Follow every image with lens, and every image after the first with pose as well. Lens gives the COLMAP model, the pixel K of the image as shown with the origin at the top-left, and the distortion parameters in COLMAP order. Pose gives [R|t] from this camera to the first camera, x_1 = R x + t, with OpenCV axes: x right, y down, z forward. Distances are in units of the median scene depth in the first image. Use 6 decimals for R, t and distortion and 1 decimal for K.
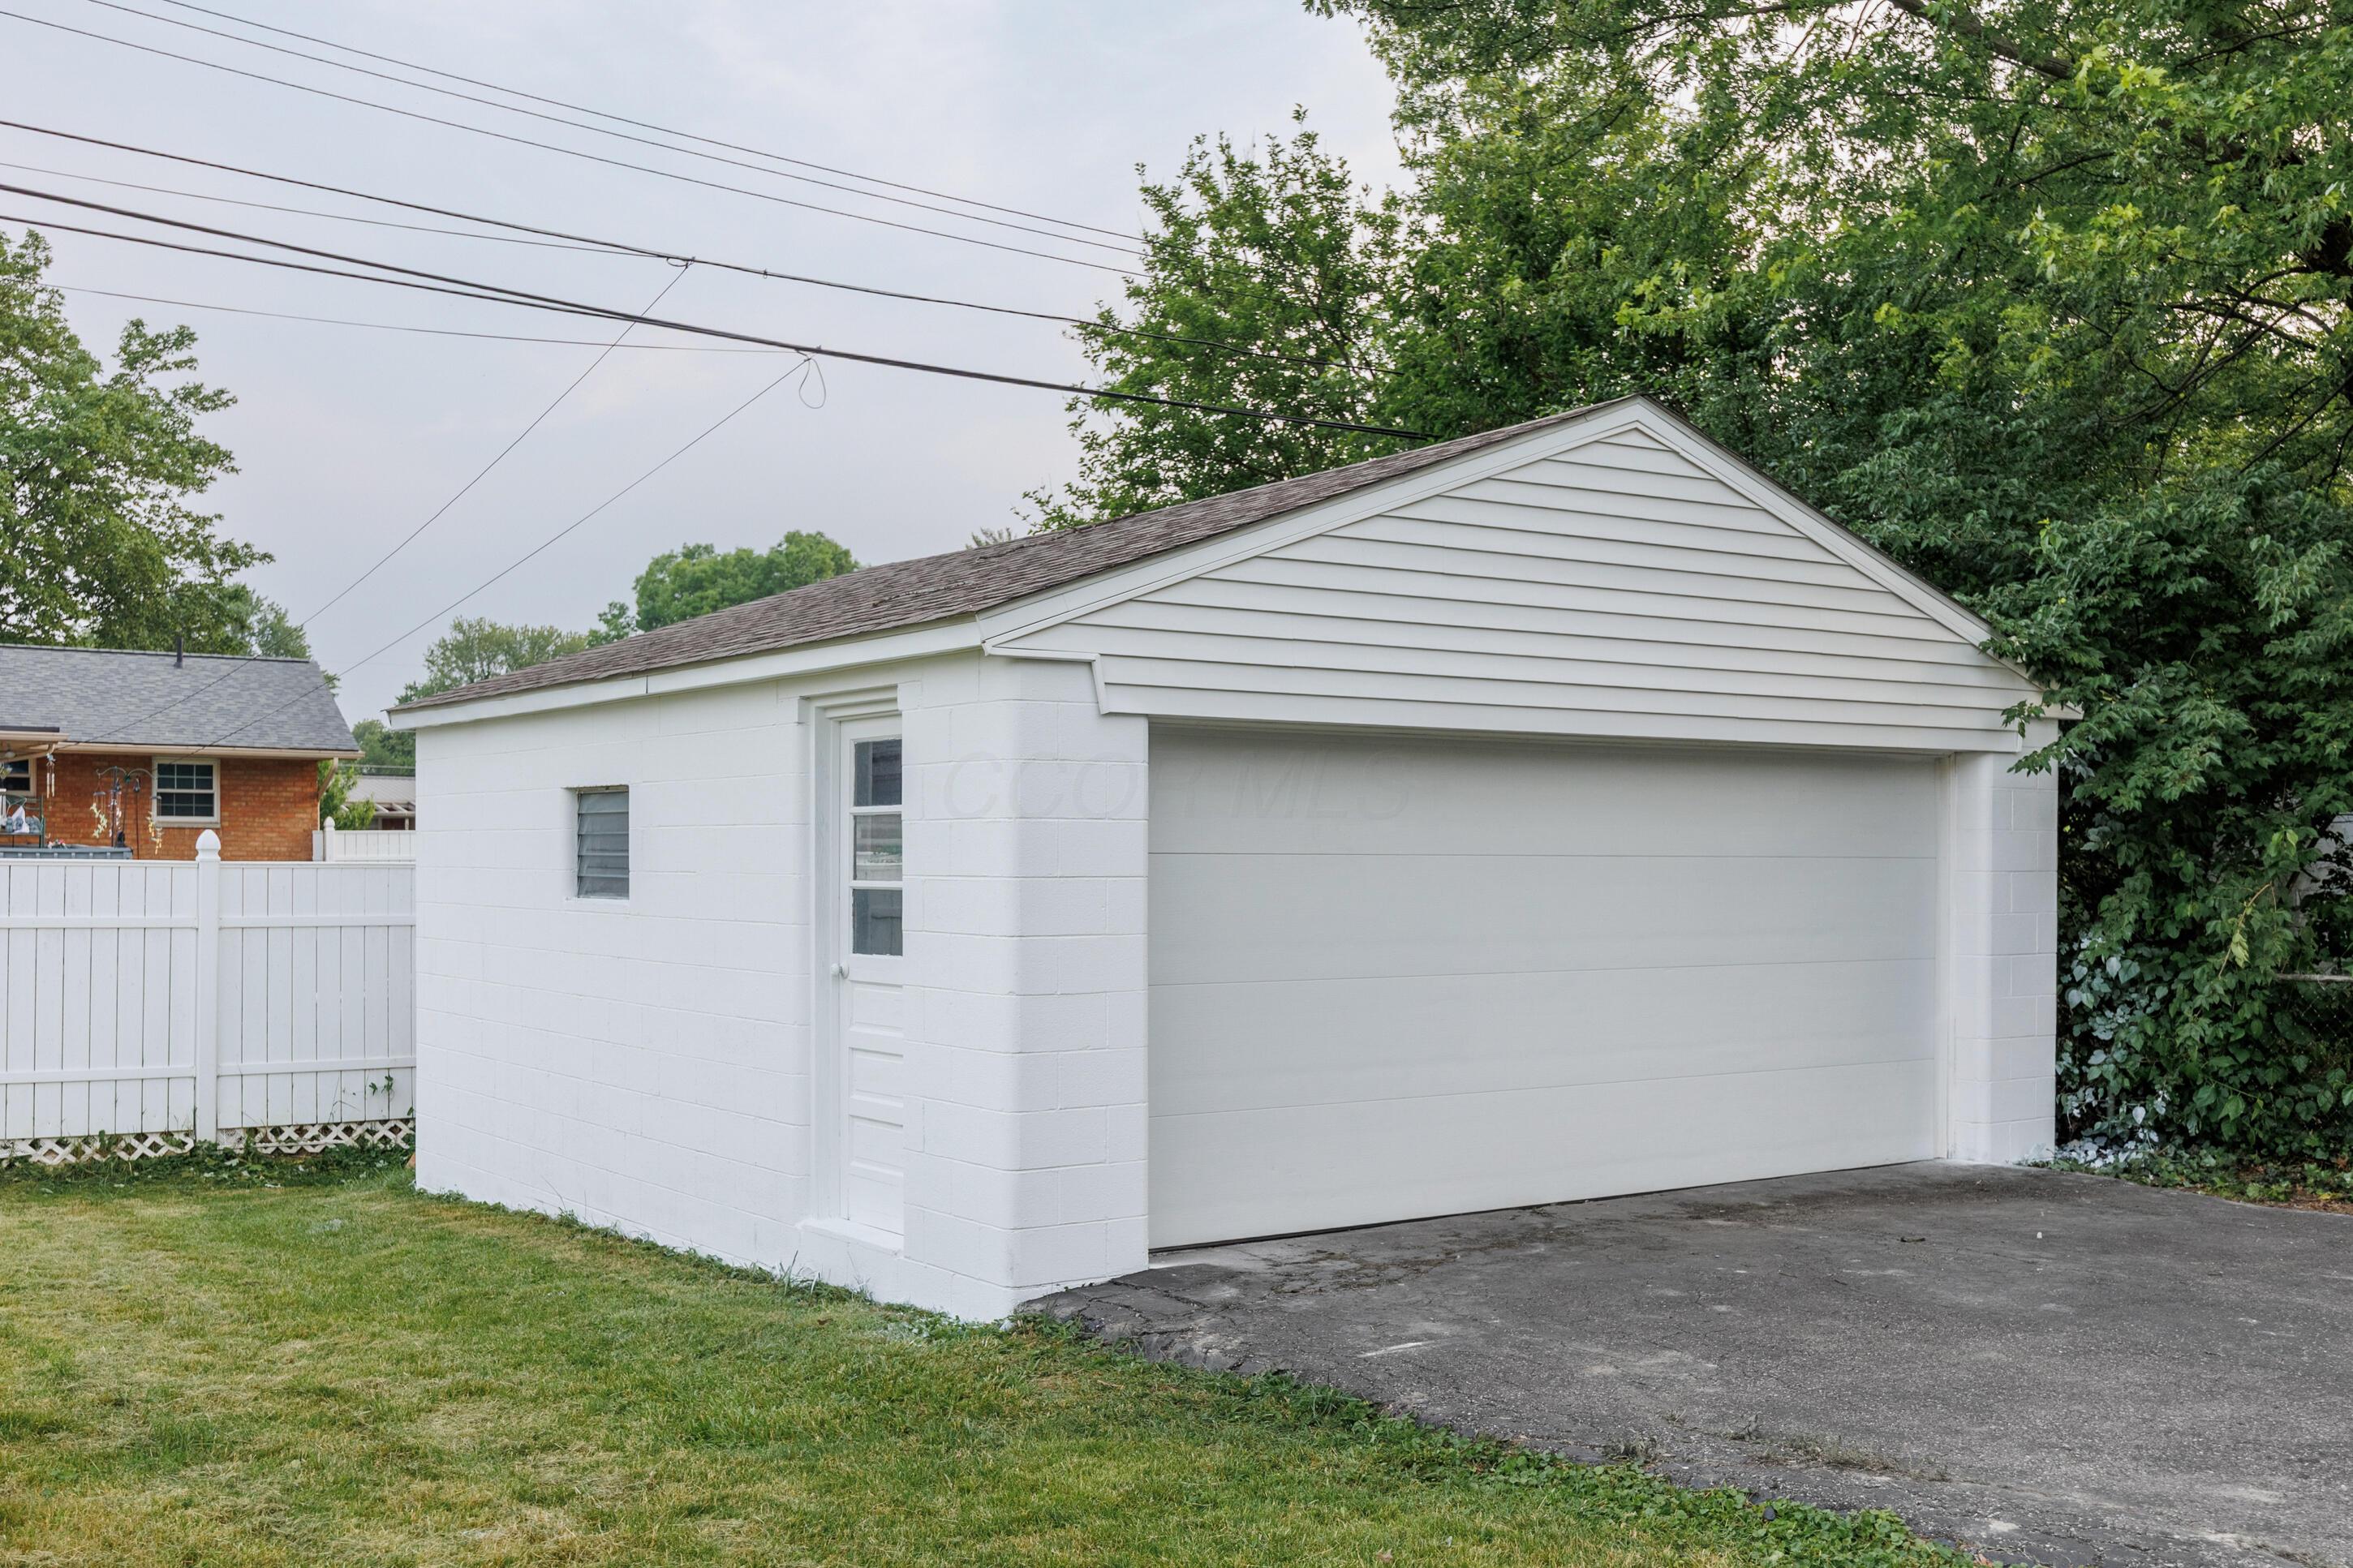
lens RADIAL K [[2247.4, 0, 1189.6], [0, 2247.4, 793.4], [0, 0, 1]] dist [0.012489, 0.000000]
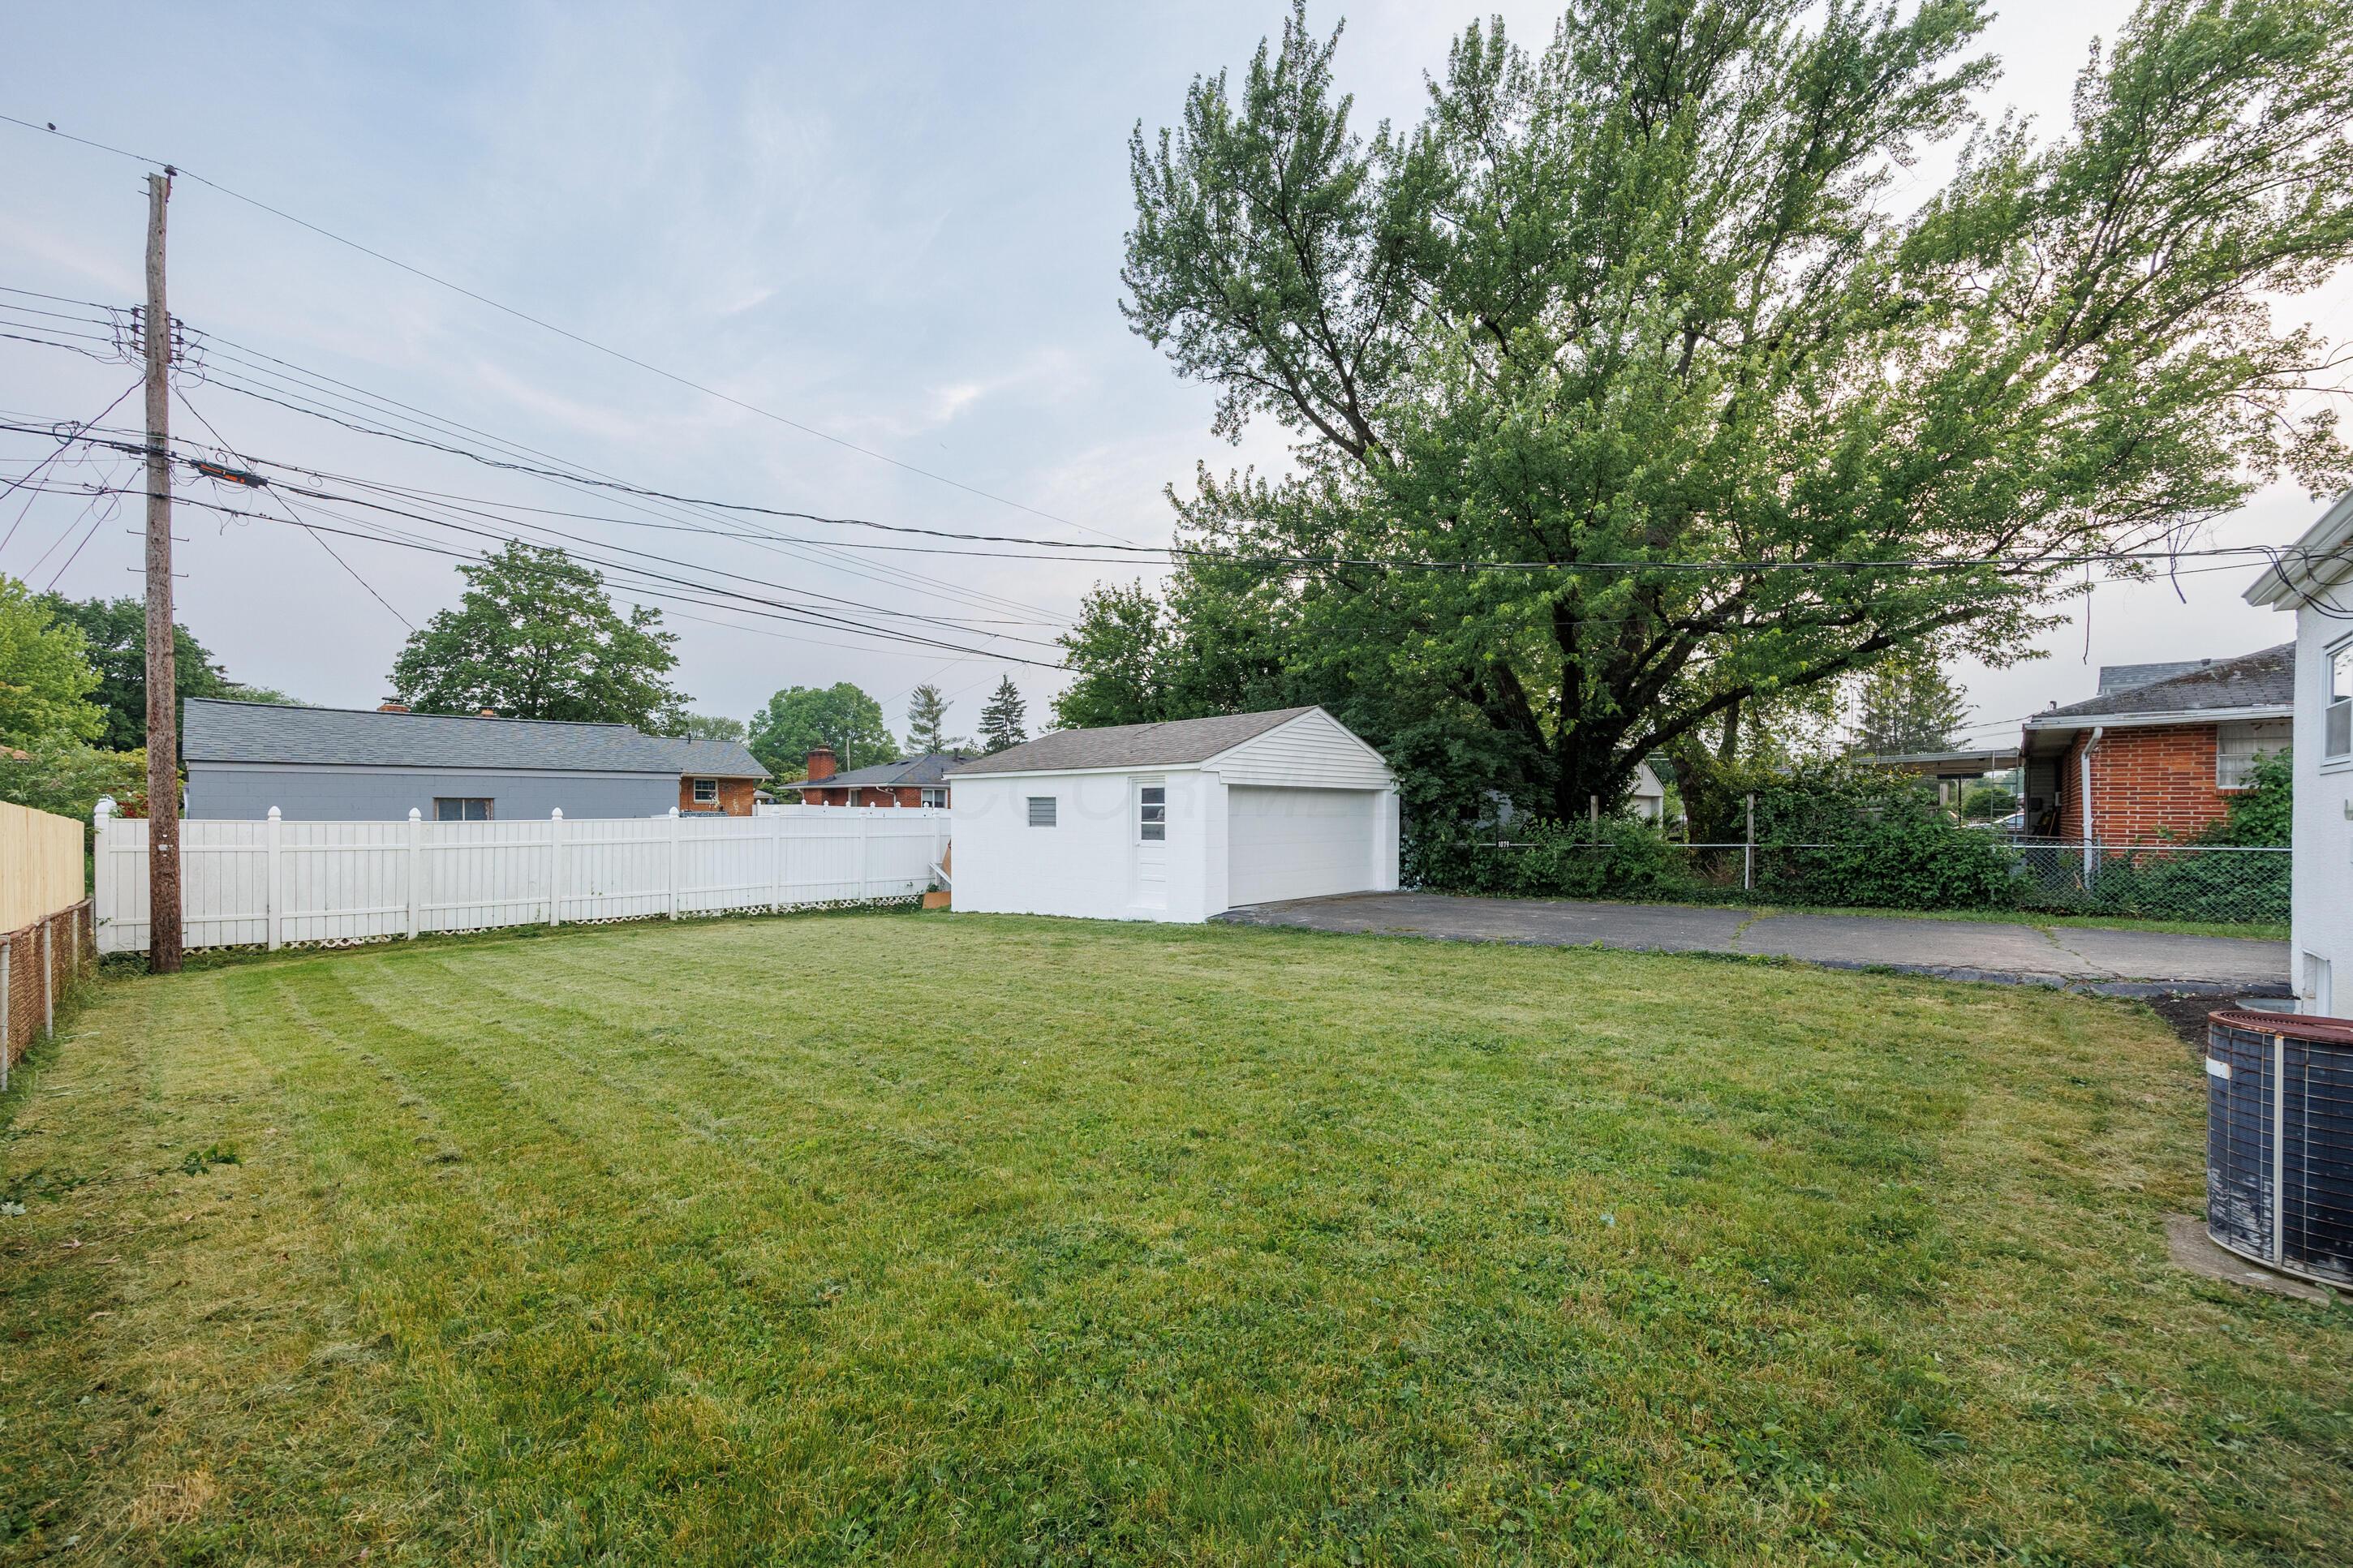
lens RADIAL K [[913.8, 0, 1152.8], [0, 913.8, 805.4], [0, 0, 1]] dist [-0.001898, -0.000047]
pose [[0.977585, 0.000075, 0.210543, -0.307959], [-0.004521, 0.999777, 0.020636, -0.016802], [-0.210494, -0.021126, 0.977367, -0.399644]]
